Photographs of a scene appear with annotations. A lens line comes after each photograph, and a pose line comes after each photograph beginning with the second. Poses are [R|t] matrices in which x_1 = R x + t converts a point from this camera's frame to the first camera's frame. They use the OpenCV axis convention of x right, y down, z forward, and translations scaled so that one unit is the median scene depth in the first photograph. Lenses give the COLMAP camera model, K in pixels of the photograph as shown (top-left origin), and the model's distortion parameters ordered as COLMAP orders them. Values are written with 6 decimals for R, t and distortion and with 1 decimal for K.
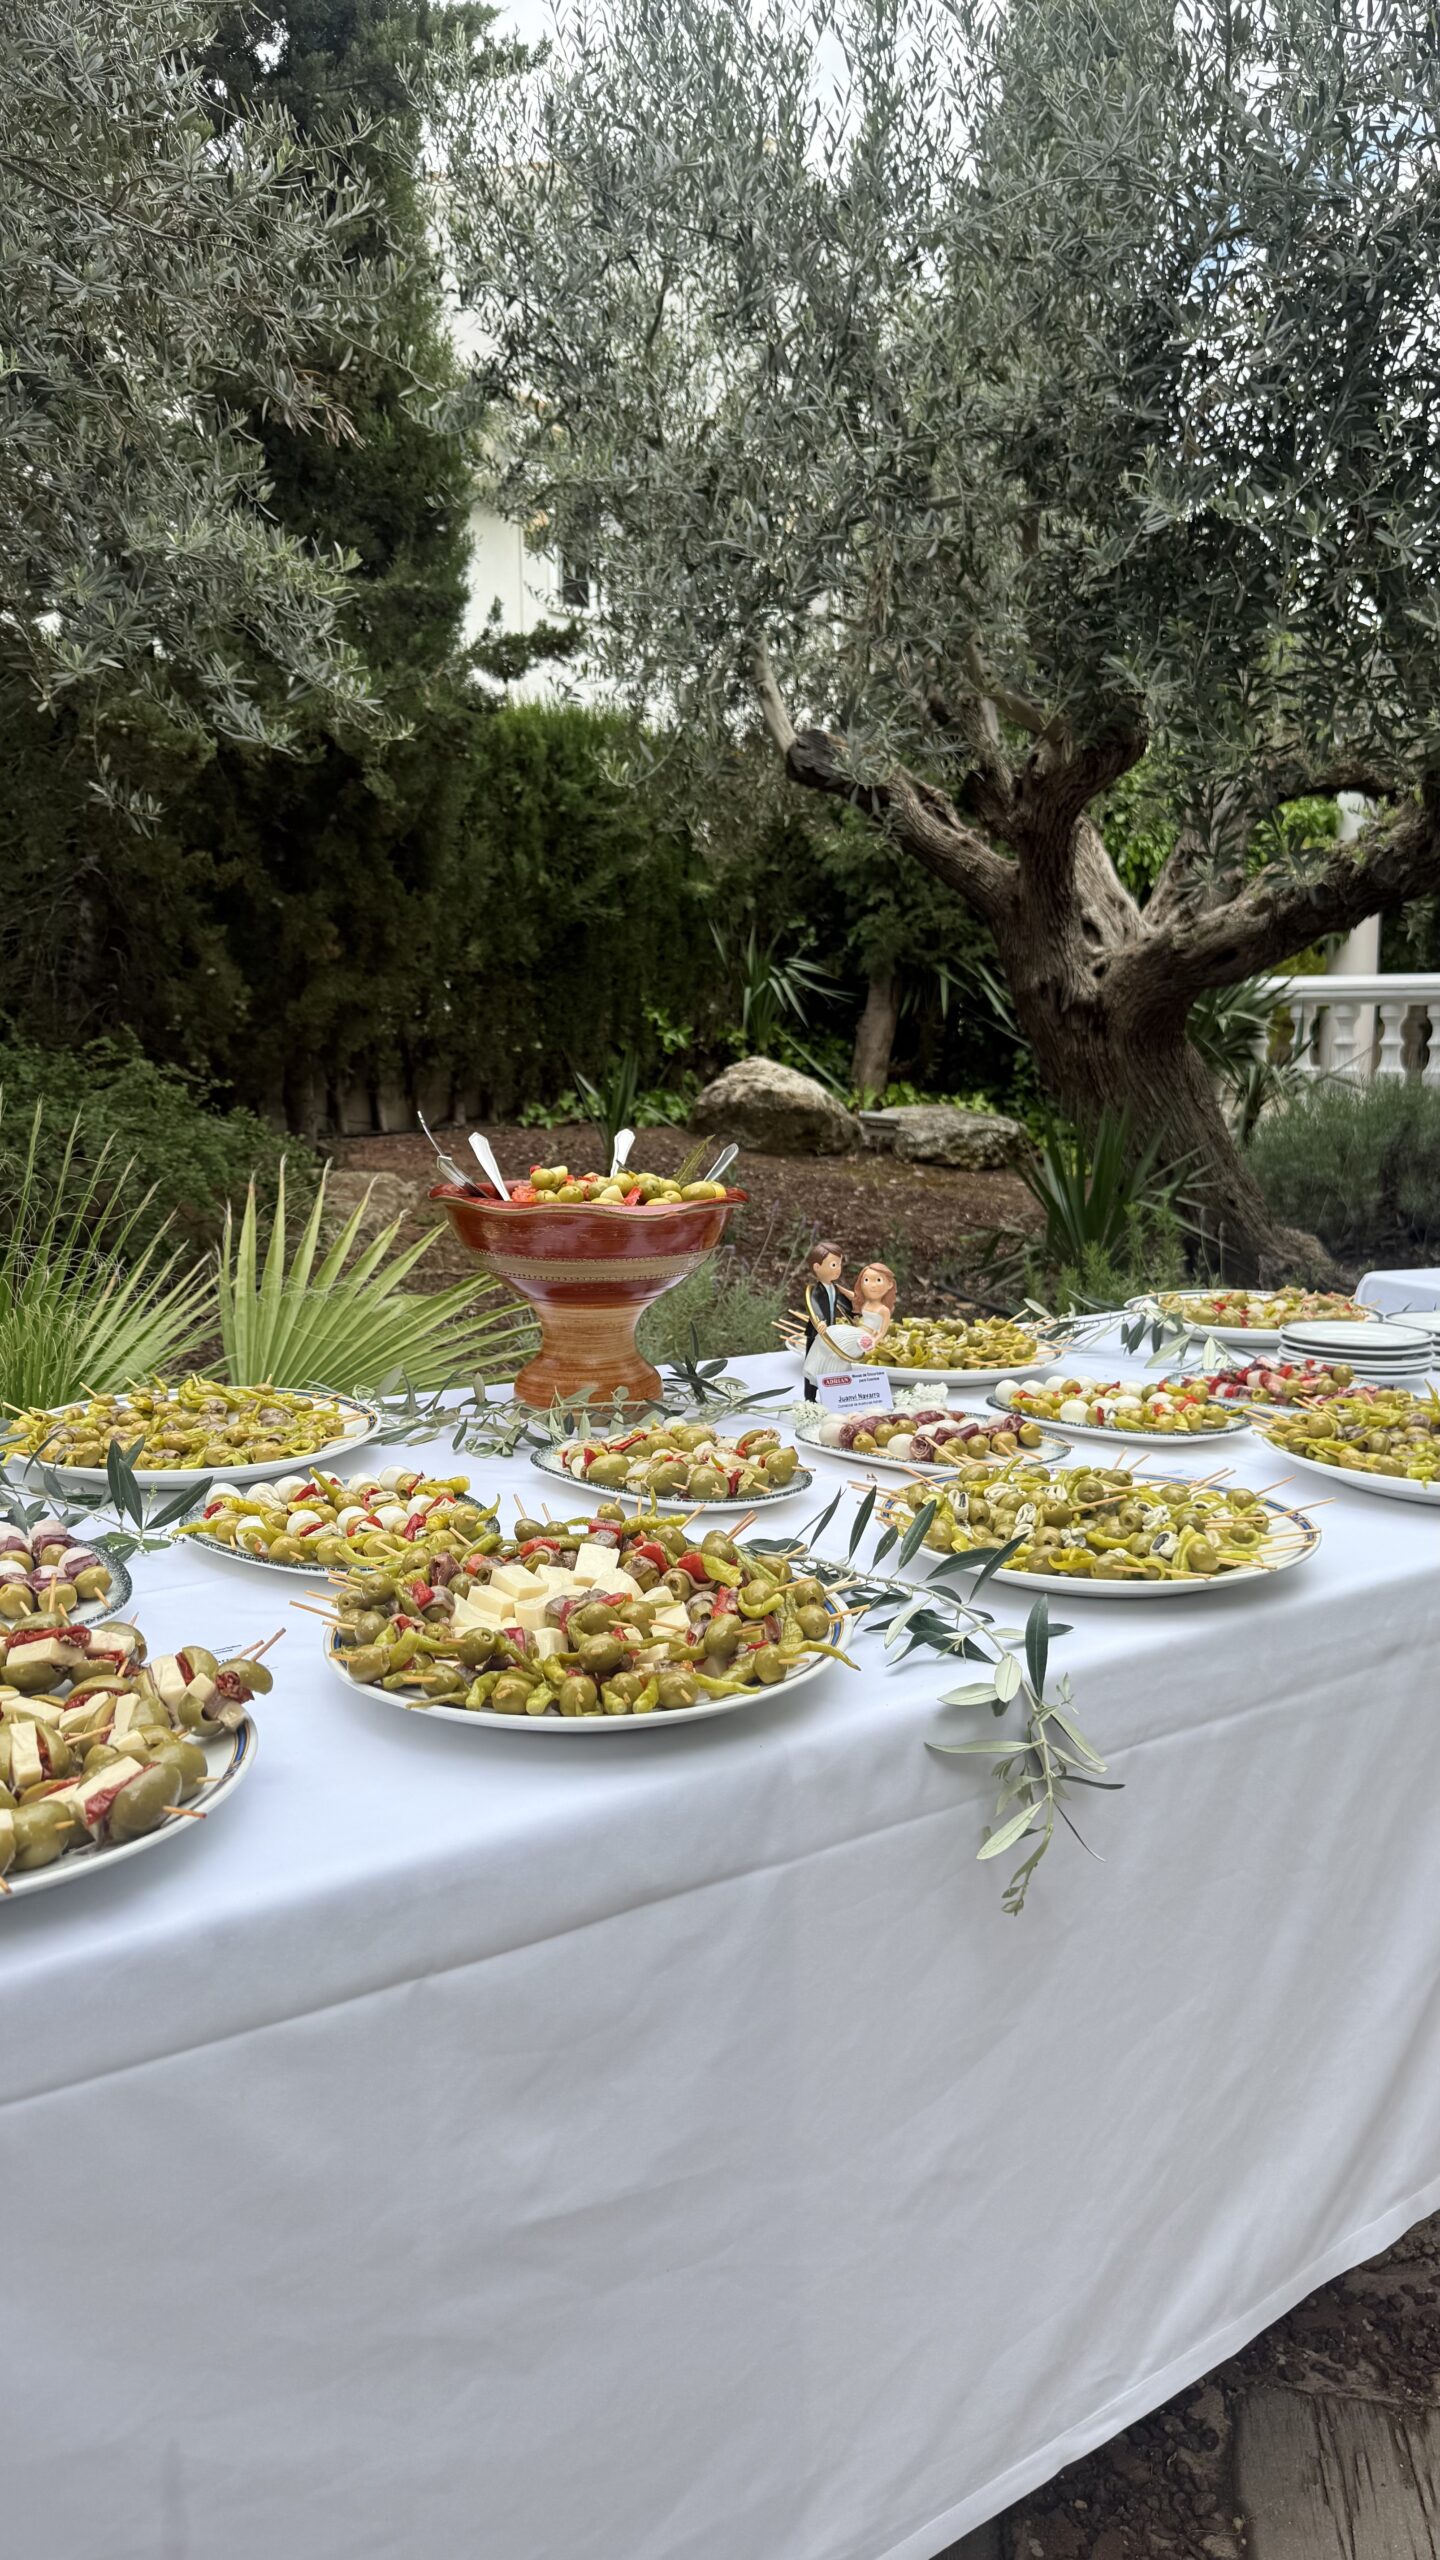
lens RADIAL K [[1782.6, 0, 686.1], [0, 1782.6, 1270.9], [0, 0, 1]] dist [0.108962, -0.128175]
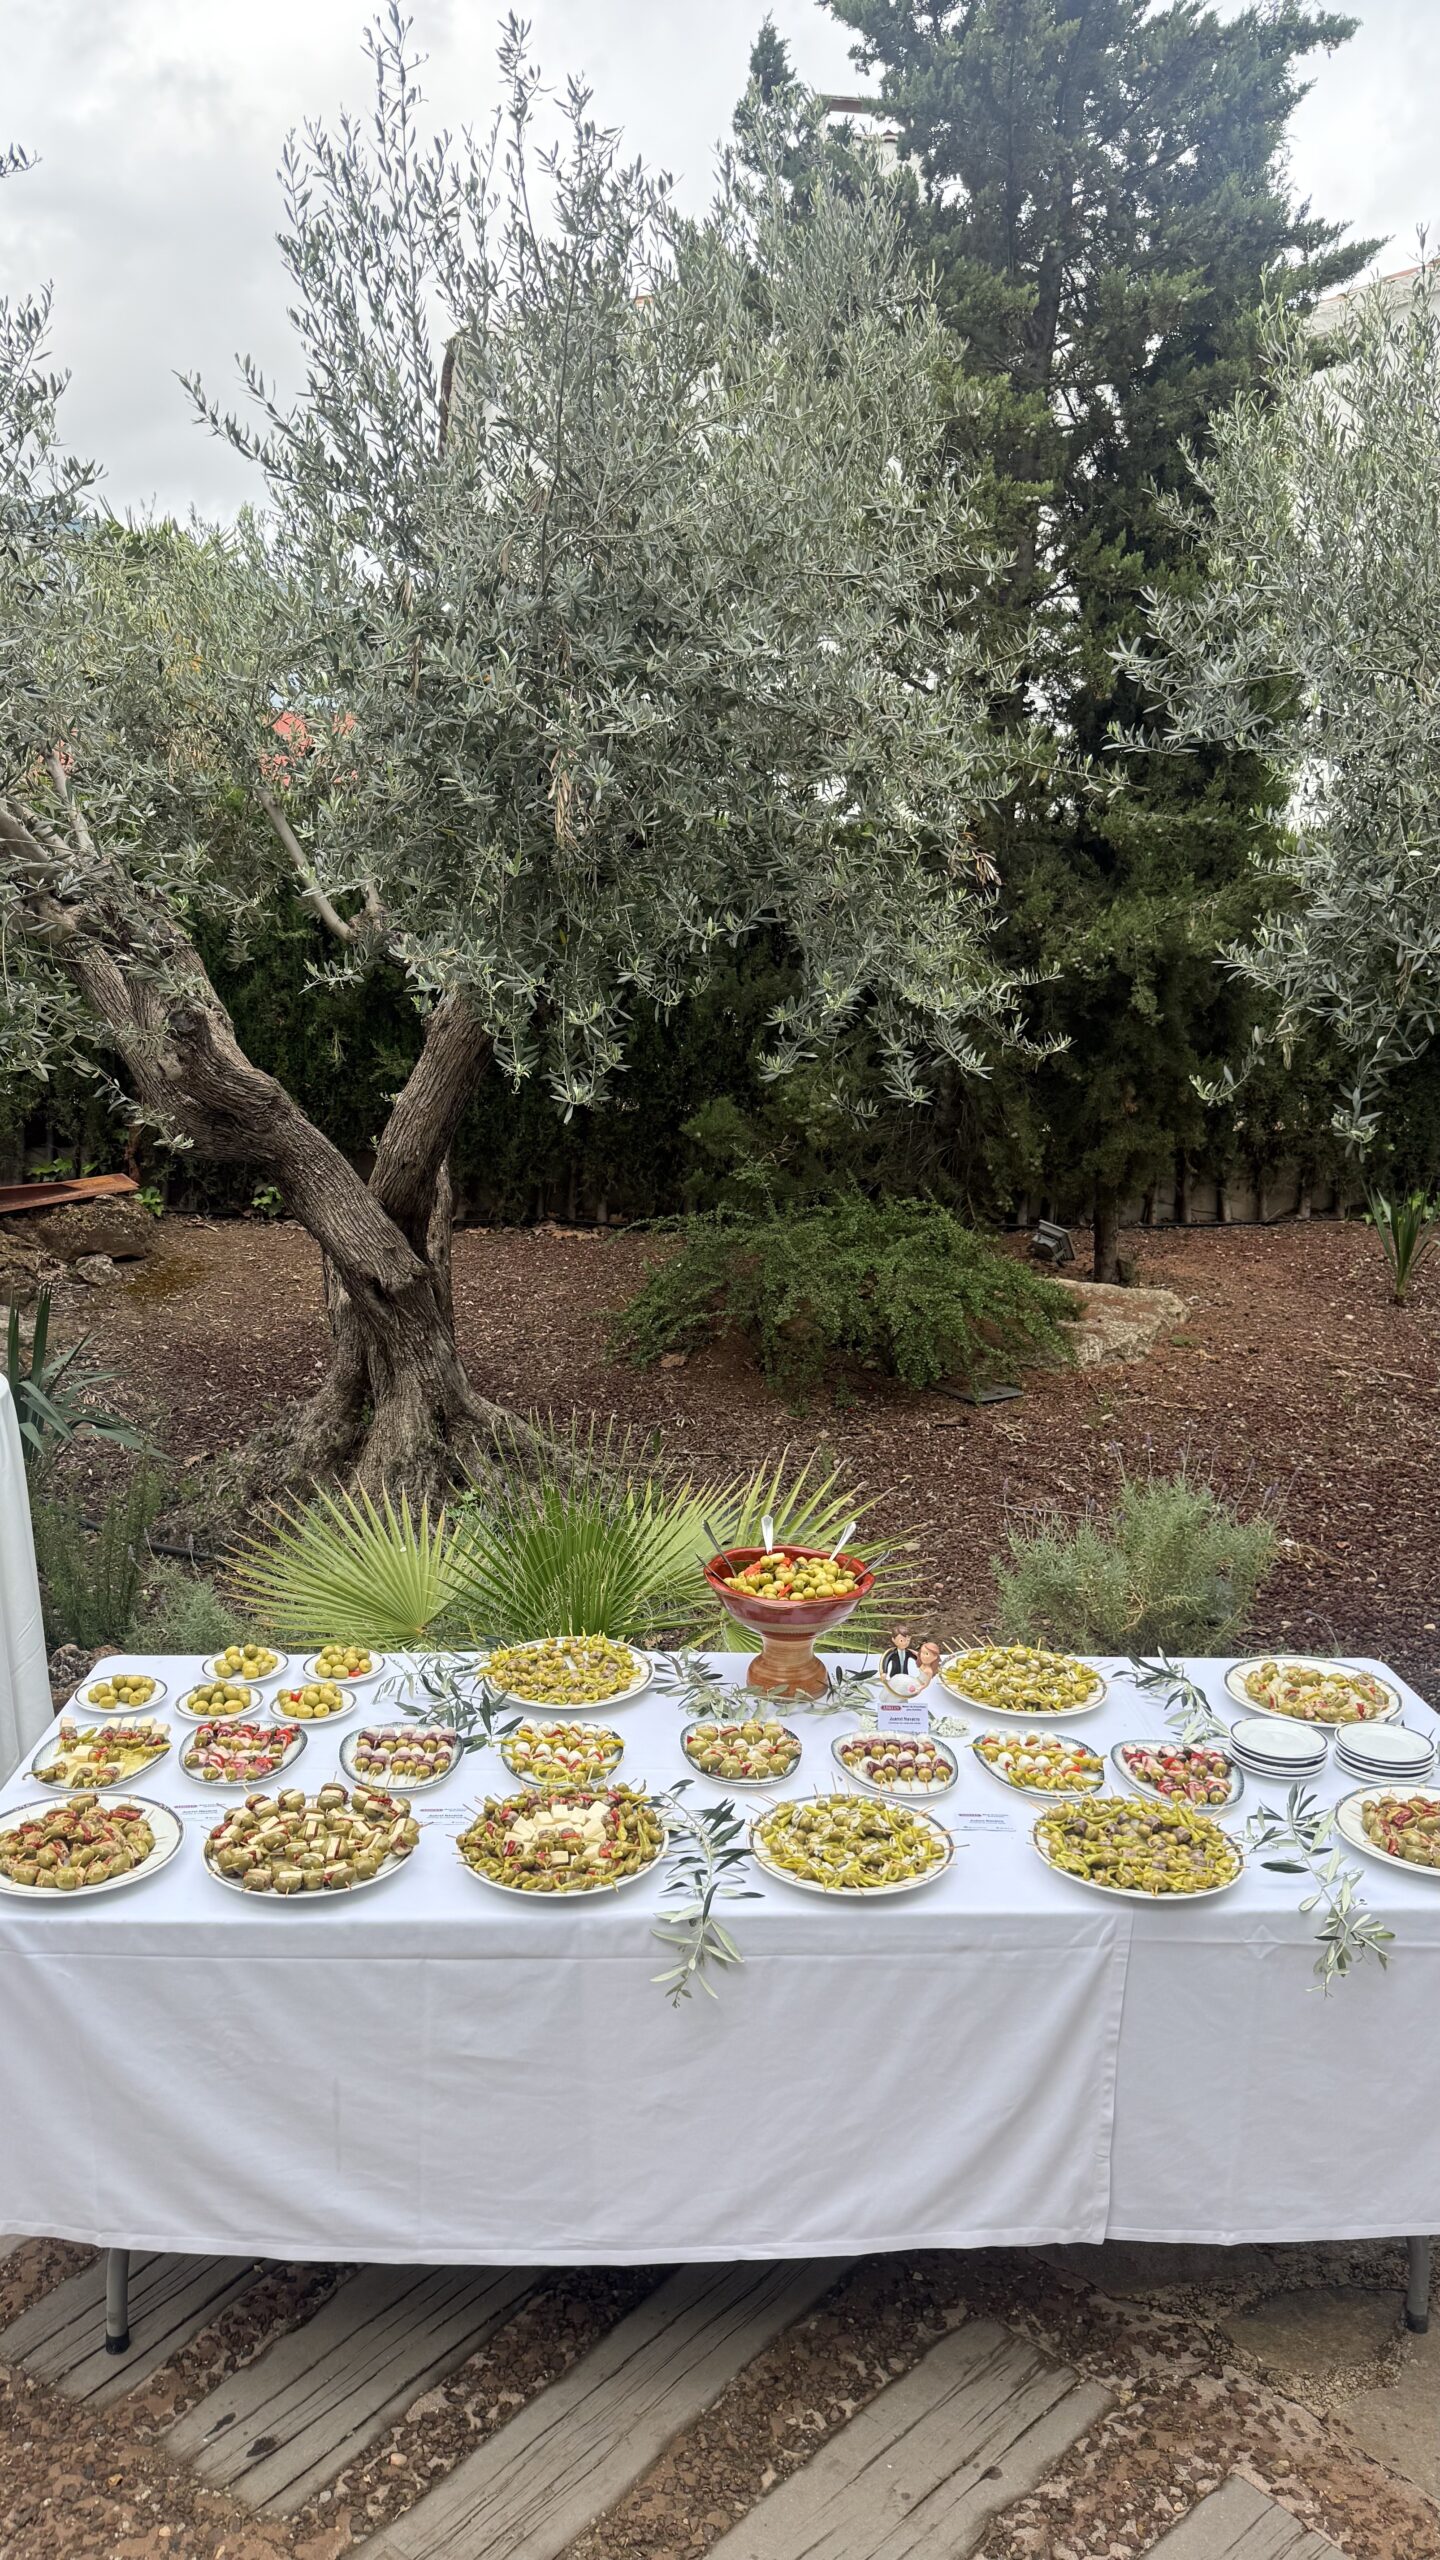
lens RADIAL K [[1774.5, 0, 711.9], [0, 1774.5, 1277.8], [0, 0, 1]] dist [0.111324, -0.134190]
pose [[0.844162, 0.101405, -0.526411, 0.218417], [-0.082573, 0.994824, 0.059223, -0.120926], [0.529692, -0.006527, 0.848165, -0.161723]]
